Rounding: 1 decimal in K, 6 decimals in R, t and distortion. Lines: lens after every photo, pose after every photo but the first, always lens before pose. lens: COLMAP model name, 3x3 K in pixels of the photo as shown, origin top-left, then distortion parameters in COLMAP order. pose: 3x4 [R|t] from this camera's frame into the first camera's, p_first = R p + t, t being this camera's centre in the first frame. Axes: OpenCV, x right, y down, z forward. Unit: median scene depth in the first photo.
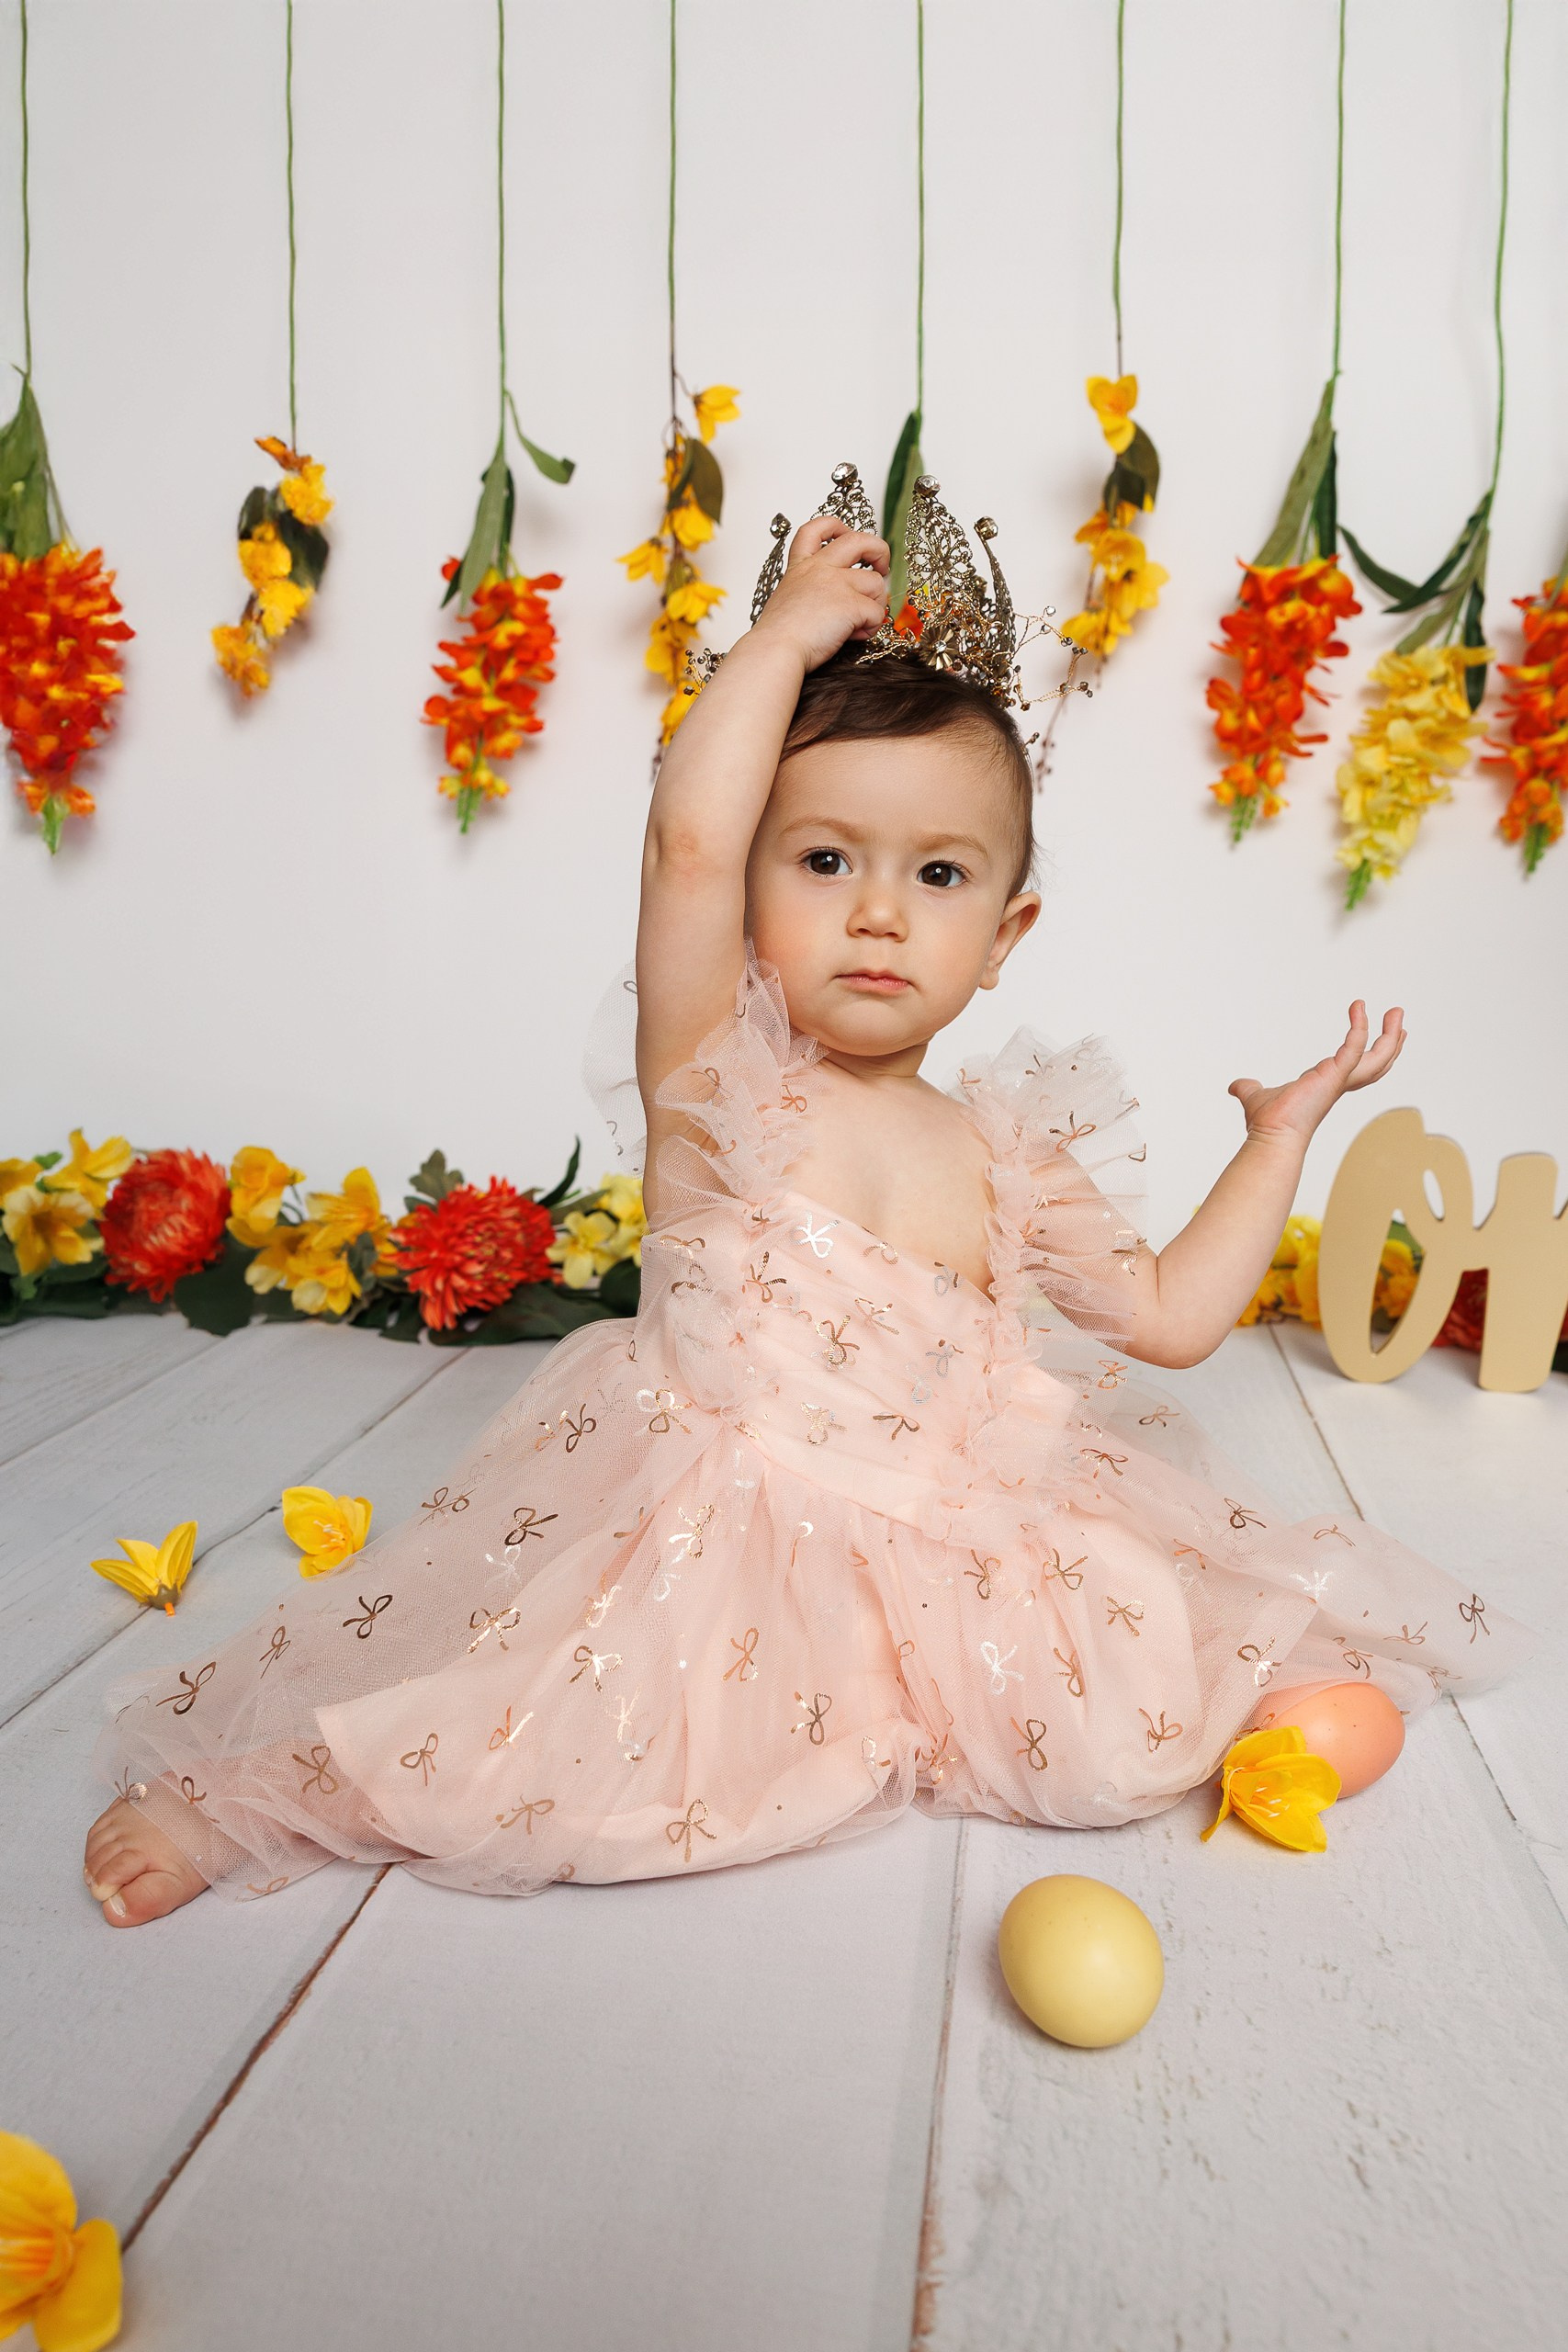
lens RADIAL K [[1825.0, 0, 786.2], [0, 1825.0, 1186.6], [0, 0, 1]] dist [0.020823, -0.033513]
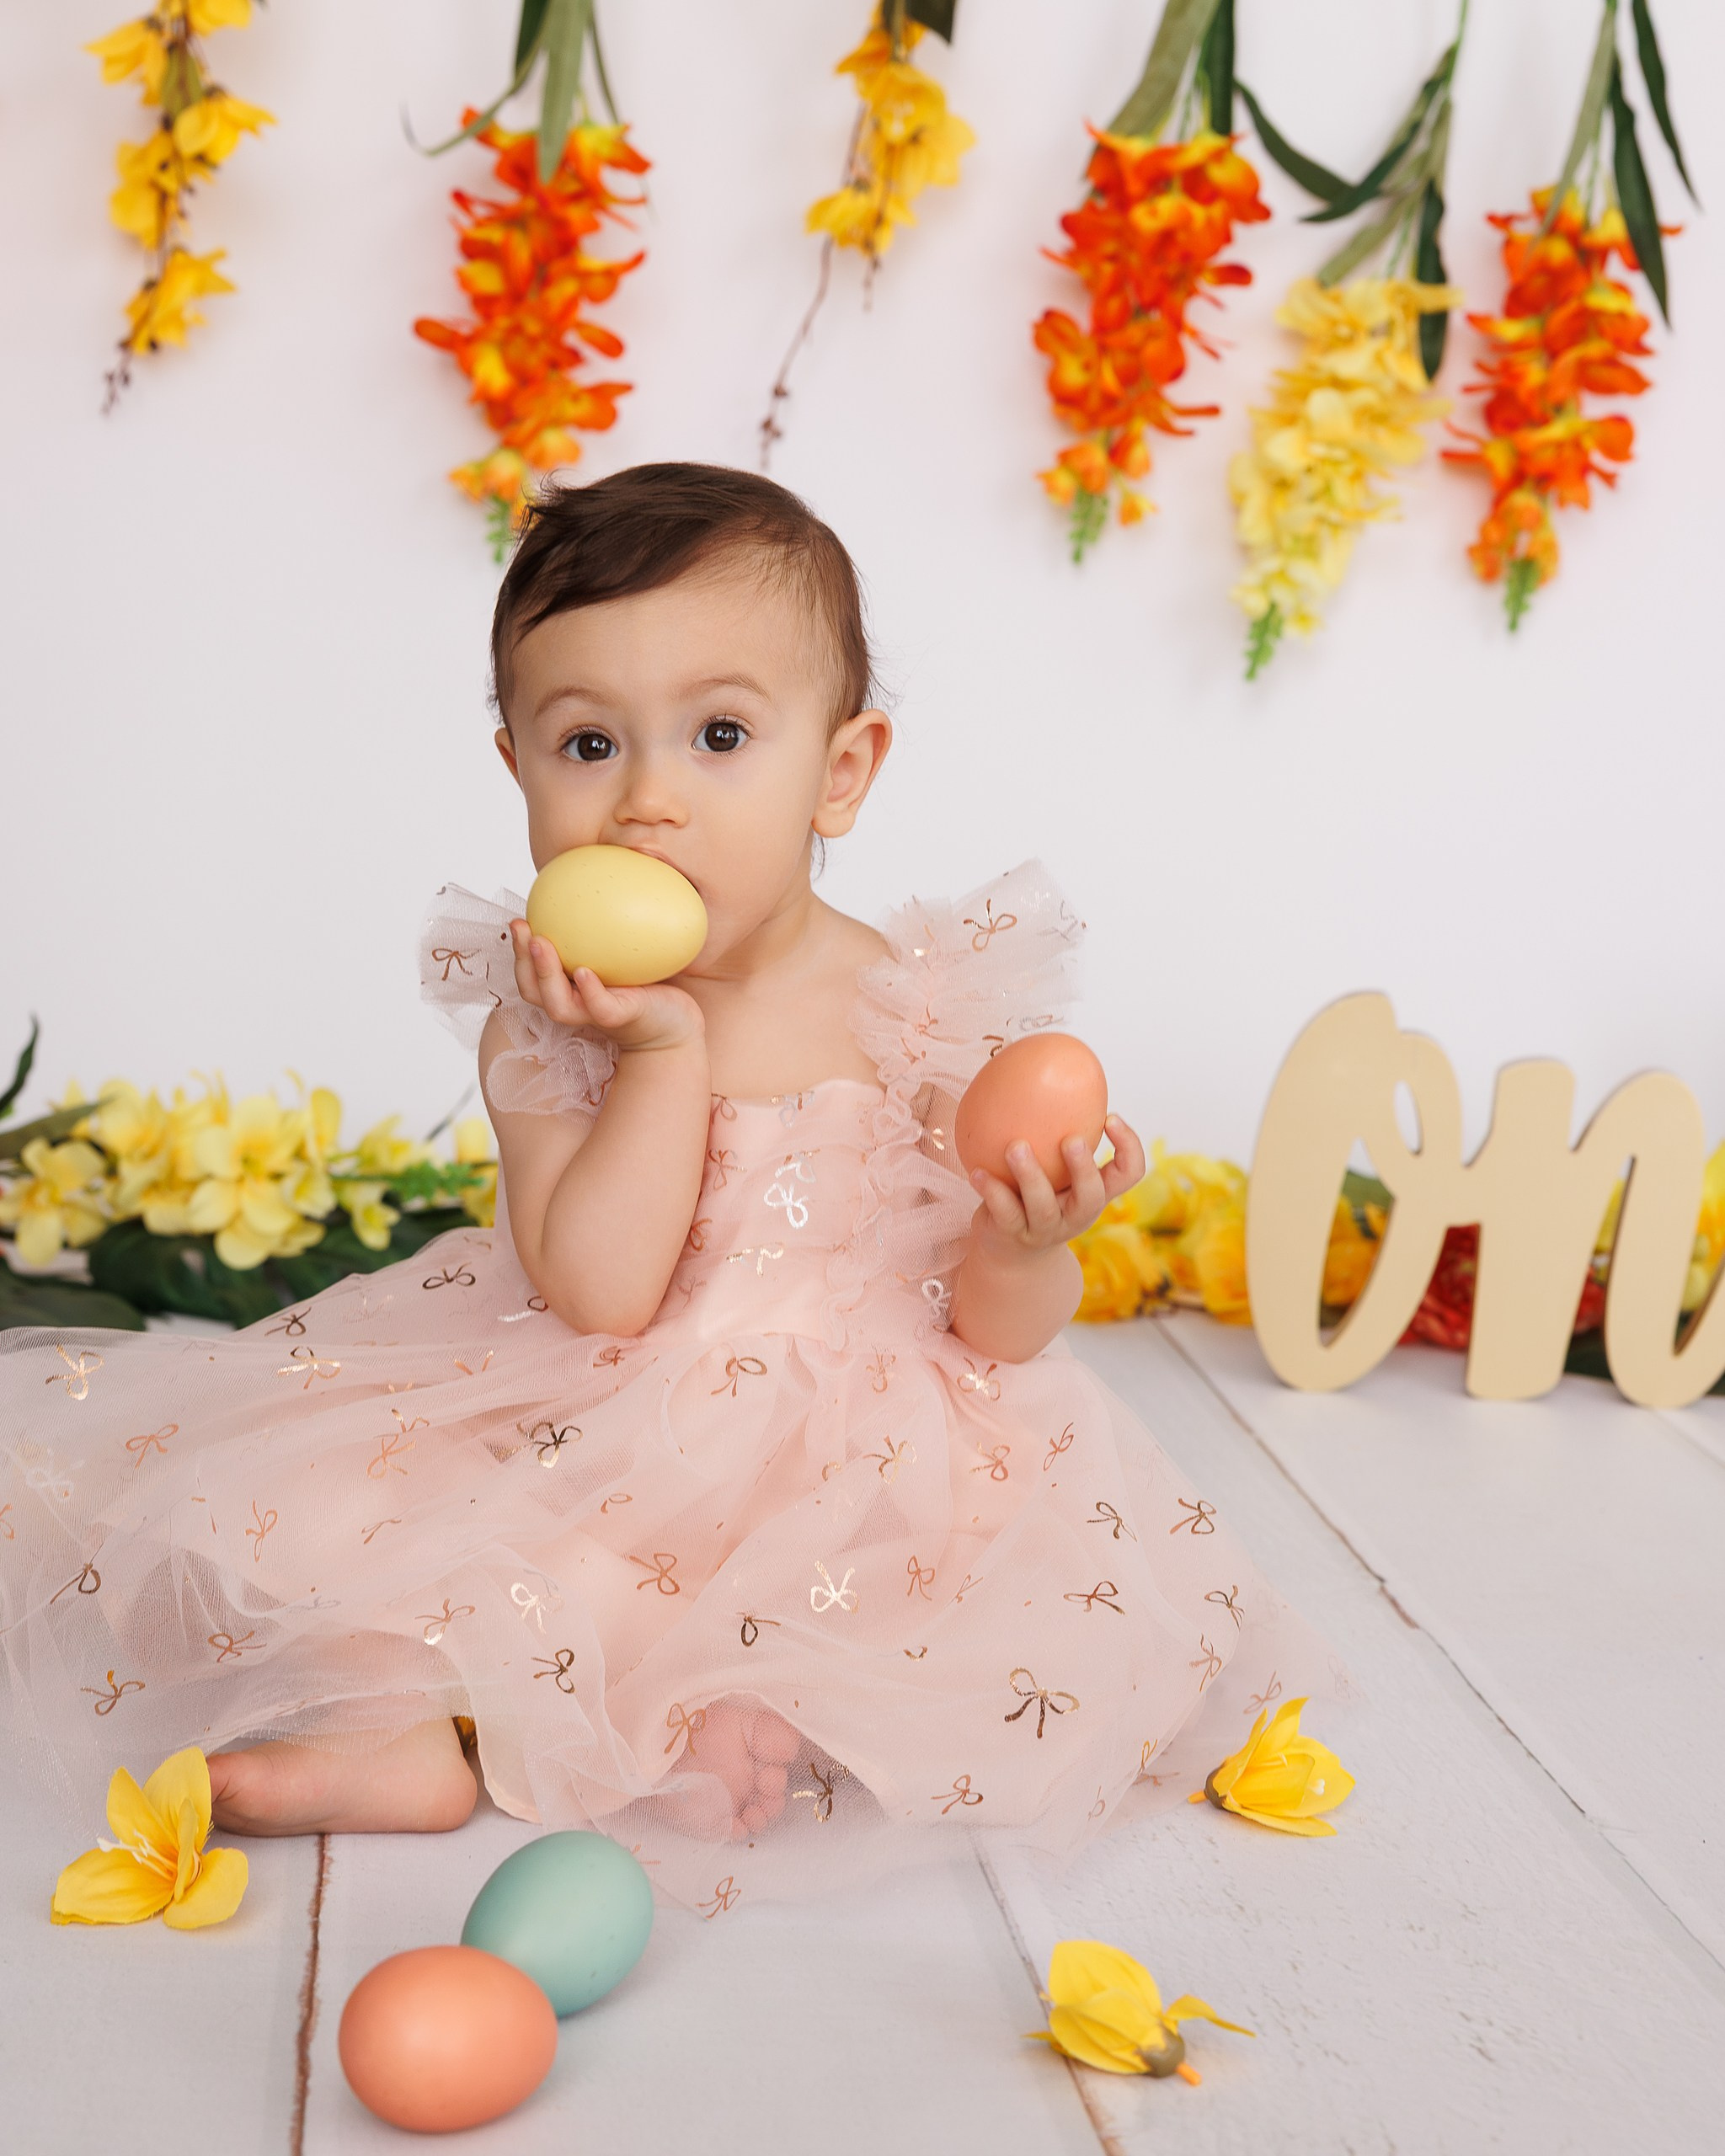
lens RADIAL K [[3576.5, 0, 944.1], [0, 3576.5, 1045.0], [0, 0, 1]] dist [0.001791, 0.000000]
pose [[0.969590, 0.011501, 0.244465, -0.102138], [-0.005888, 0.999702, -0.023681, 0.006998], [-0.244665, 0.021522, 0.969369, -0.187733]]
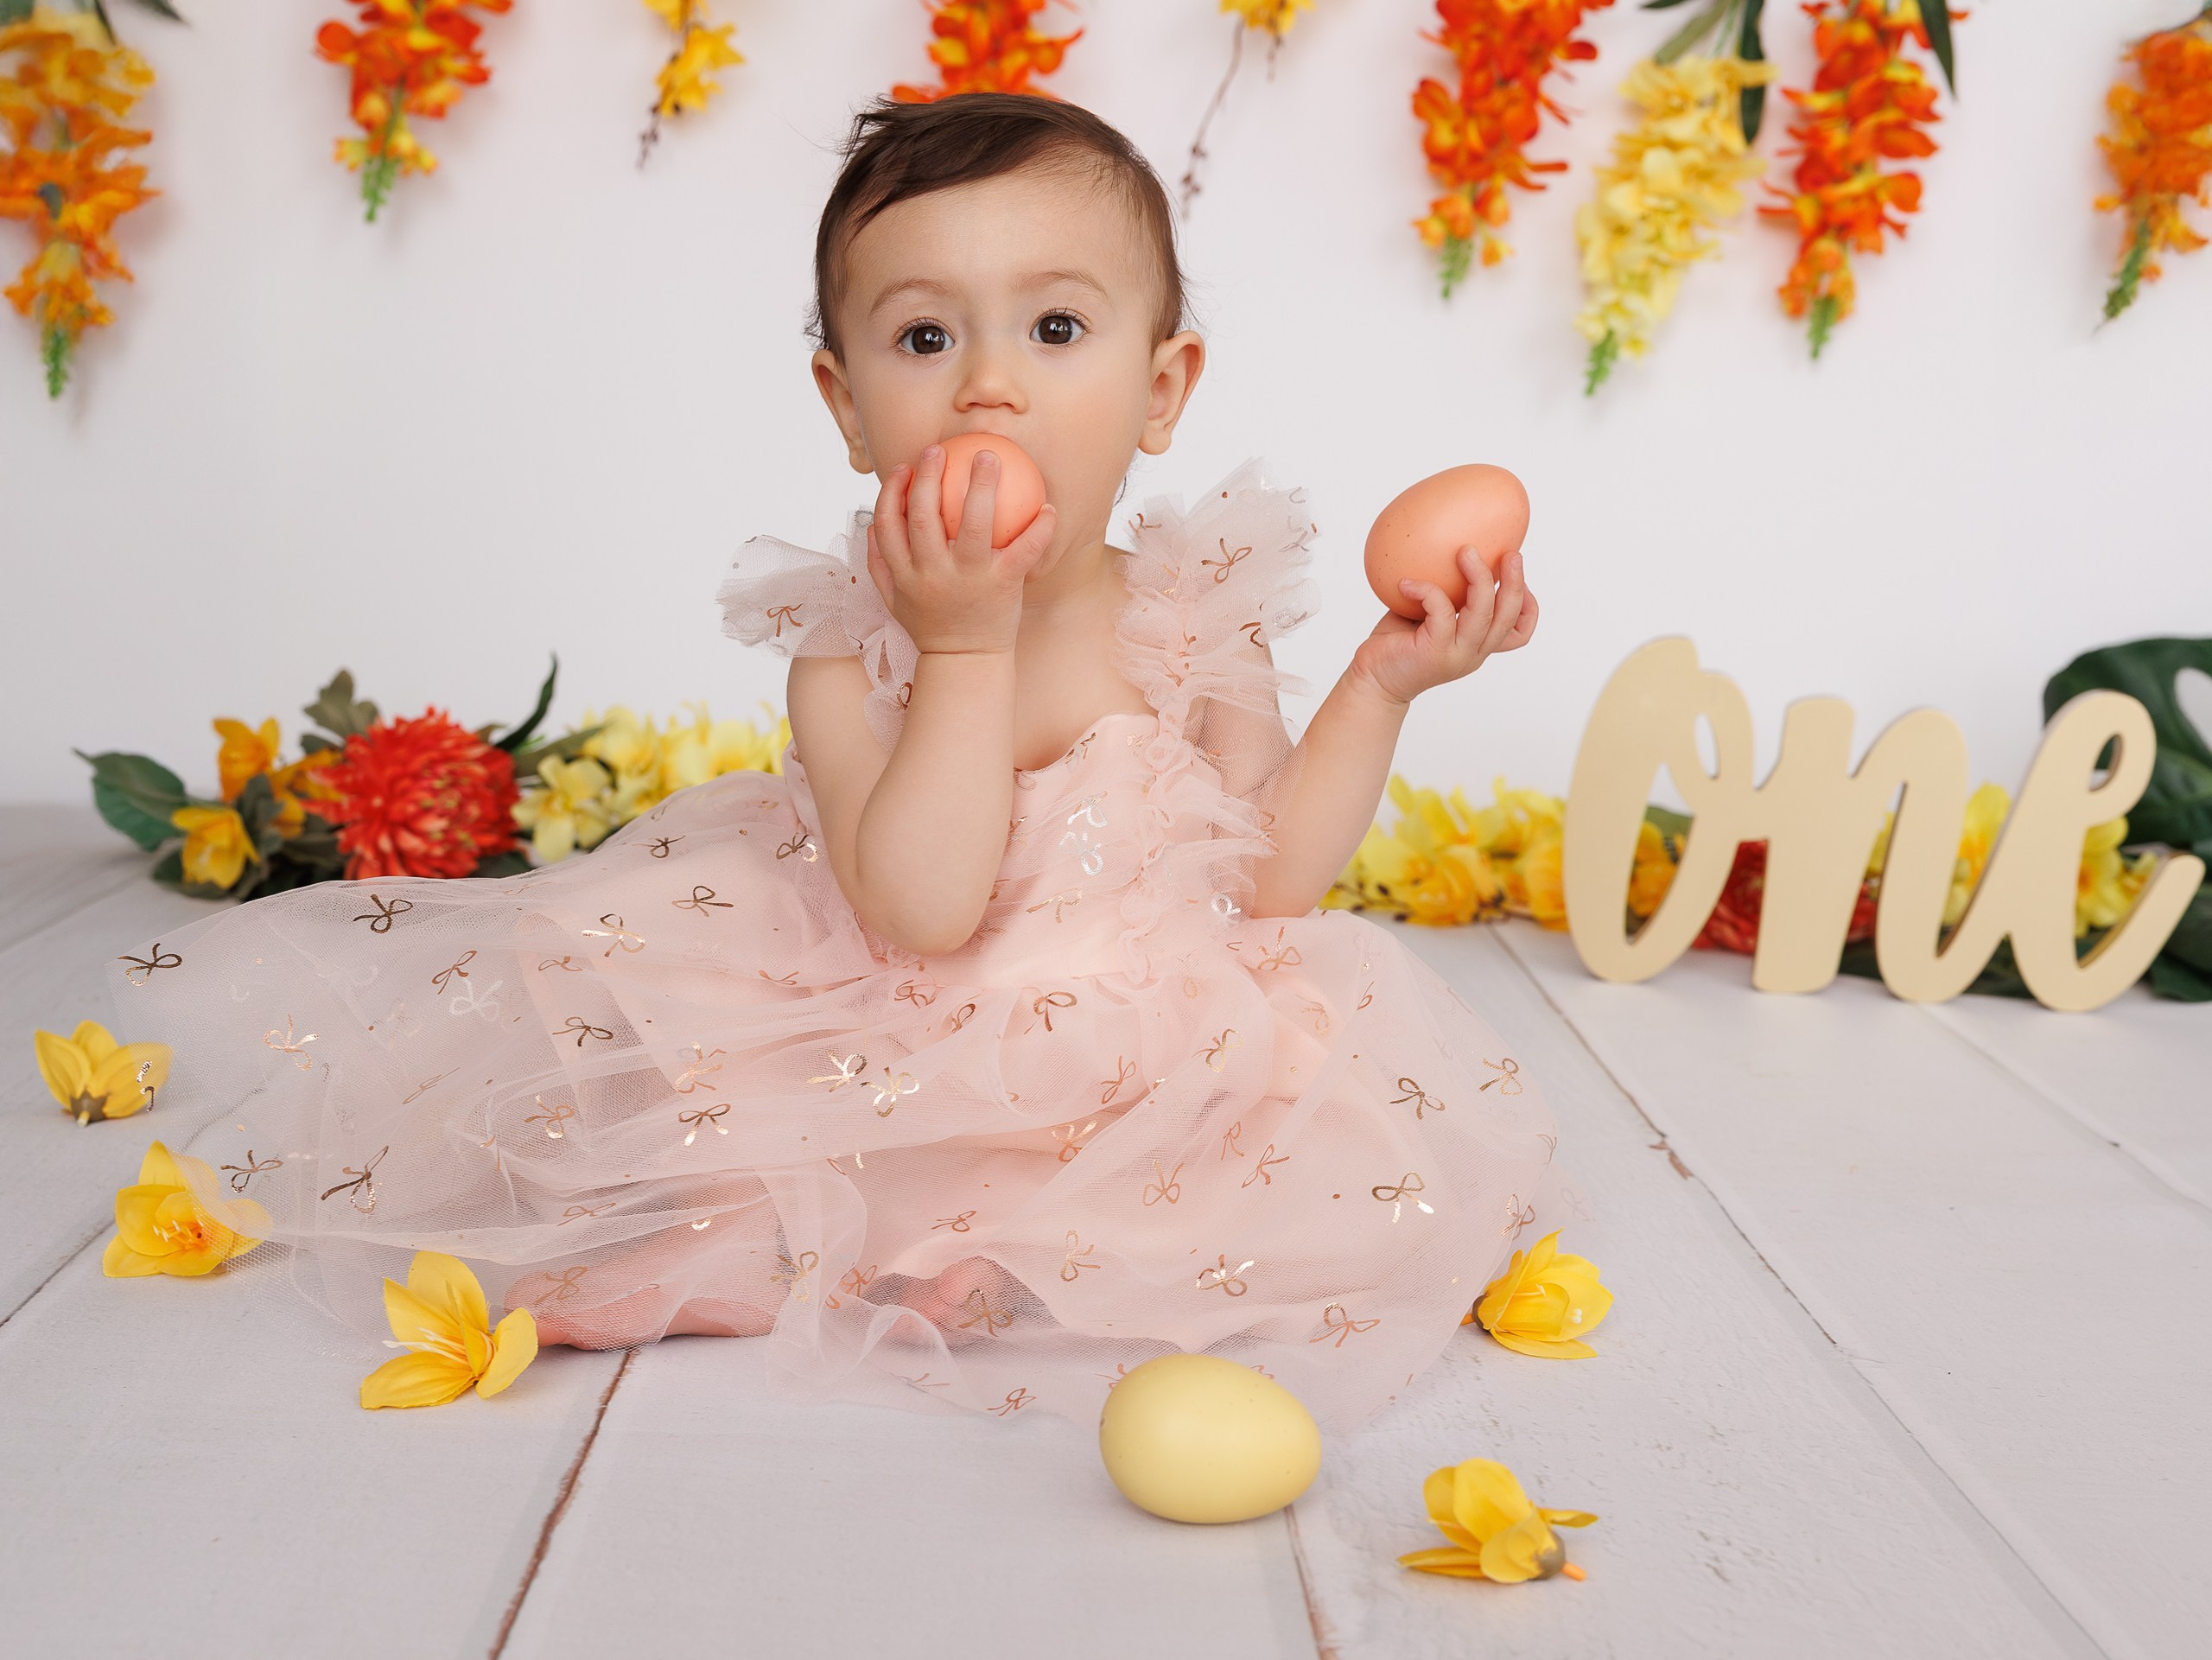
lens RADIAL K [[2749.6, 0, 1208.1], [0, 2749.6, 868.3], [0, 0, 1]] dist [-0.016747, 0.000000]
pose [[0.982386, 0.019577, 0.185836, -0.055909], [-0.023221, 0.999578, 0.017451, 0.028556], [-0.185416, -0.021459, 0.982426, -0.094908]]
